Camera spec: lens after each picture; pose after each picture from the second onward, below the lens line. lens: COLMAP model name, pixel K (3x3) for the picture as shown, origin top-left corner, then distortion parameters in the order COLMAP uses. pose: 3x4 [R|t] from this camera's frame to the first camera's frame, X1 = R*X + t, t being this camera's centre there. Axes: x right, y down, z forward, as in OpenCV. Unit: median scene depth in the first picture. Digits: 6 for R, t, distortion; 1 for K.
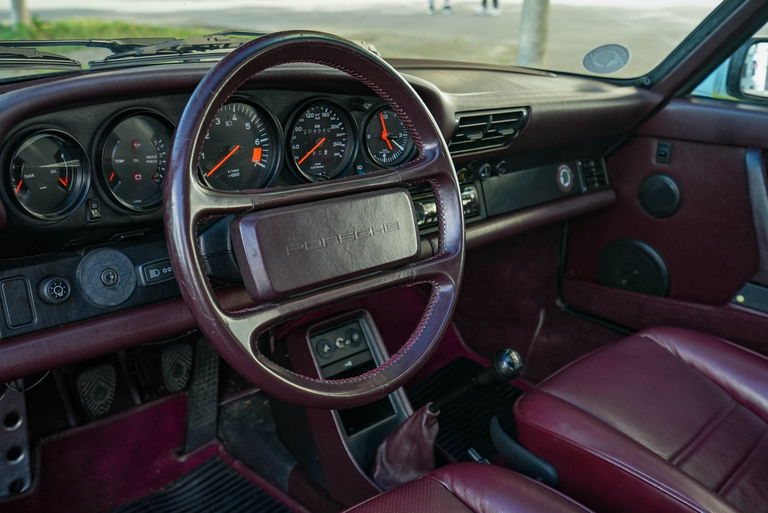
lens RADIAL K [[714.5, 0, 384.6], [0, 714.5, 256.5], [0, 0, 1]] dist [0.009026, 0.000000]
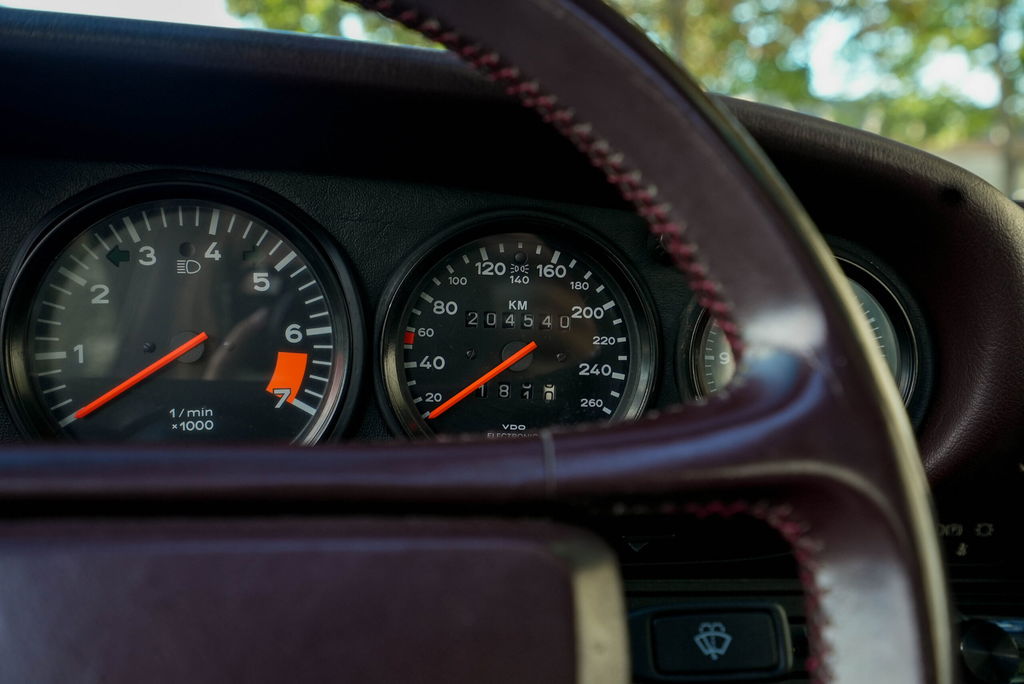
lens RADIAL K [[952.7, 0, 510.9], [0, 952.7, 342.7], [0, 0, 1]] dist [0.009026, 0.000000]
pose [[0.819253, 0.016646, -0.573190, 0.145314], [-0.176836, 0.958196, -0.224923, -0.074105], [0.545484, 0.285629, 0.787948, 0.690088]]
